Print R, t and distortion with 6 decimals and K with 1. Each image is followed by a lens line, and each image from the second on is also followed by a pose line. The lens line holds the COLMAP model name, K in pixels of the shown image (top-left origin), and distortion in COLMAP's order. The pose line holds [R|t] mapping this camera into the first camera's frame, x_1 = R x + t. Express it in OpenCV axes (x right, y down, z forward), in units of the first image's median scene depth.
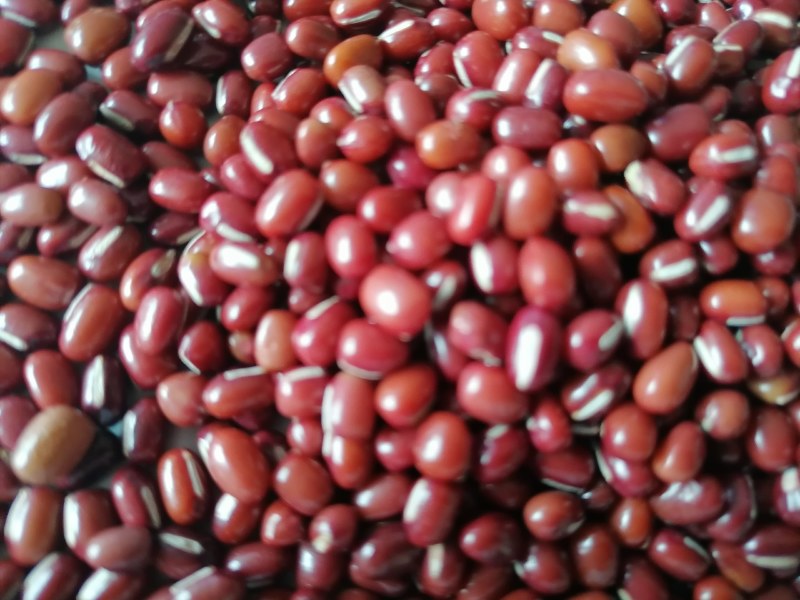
lens RADIAL K [[631.3, 0, 404.1], [0, 631.3, 297.2], [0, 0, 1]] dist [-0.051495, 0.005058]
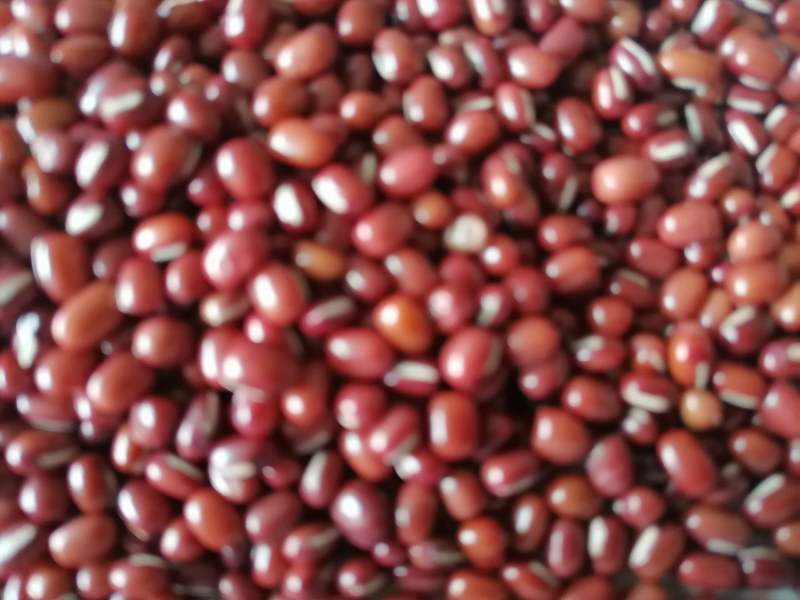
lens RADIAL K [[623.9, 0, 392.9], [0, 623.9, 295.8], [0, 0, 1]] dist [-0.049882, 0.001830]
pose [[0.976779, -0.172668, -0.126844, 1.037829], [0.175509, 0.984411, 0.011495, 0.165417], [0.122882, -0.033491, 0.991856, -0.019831]]
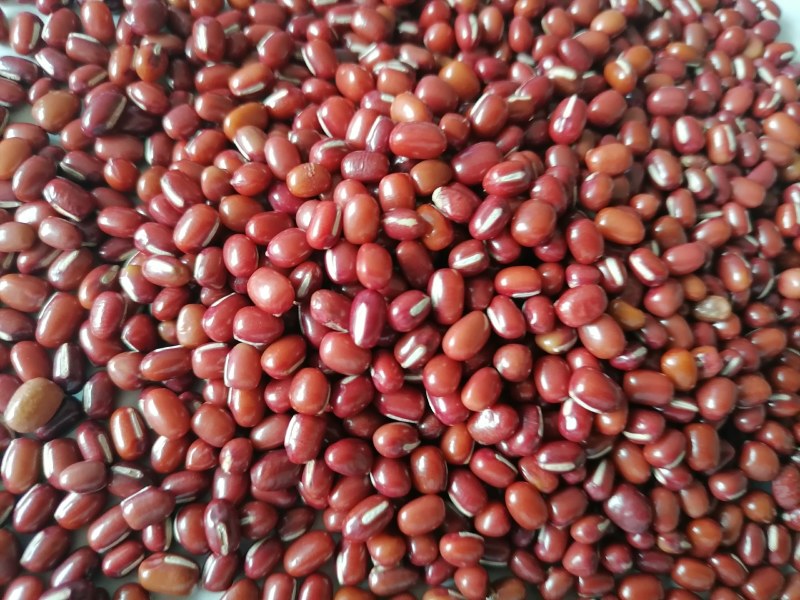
lens RADIAL K [[623.9, 0, 399.2], [0, 623.9, 300.7], [0, 0, 1]] dist [-0.049882, 0.001830]
pose [[0.998264, -0.049929, 0.031228, 0.214856], [0.050849, 0.998274, -0.029380, 0.077487], [-0.029707, 0.030917, 0.999080, -0.389816]]
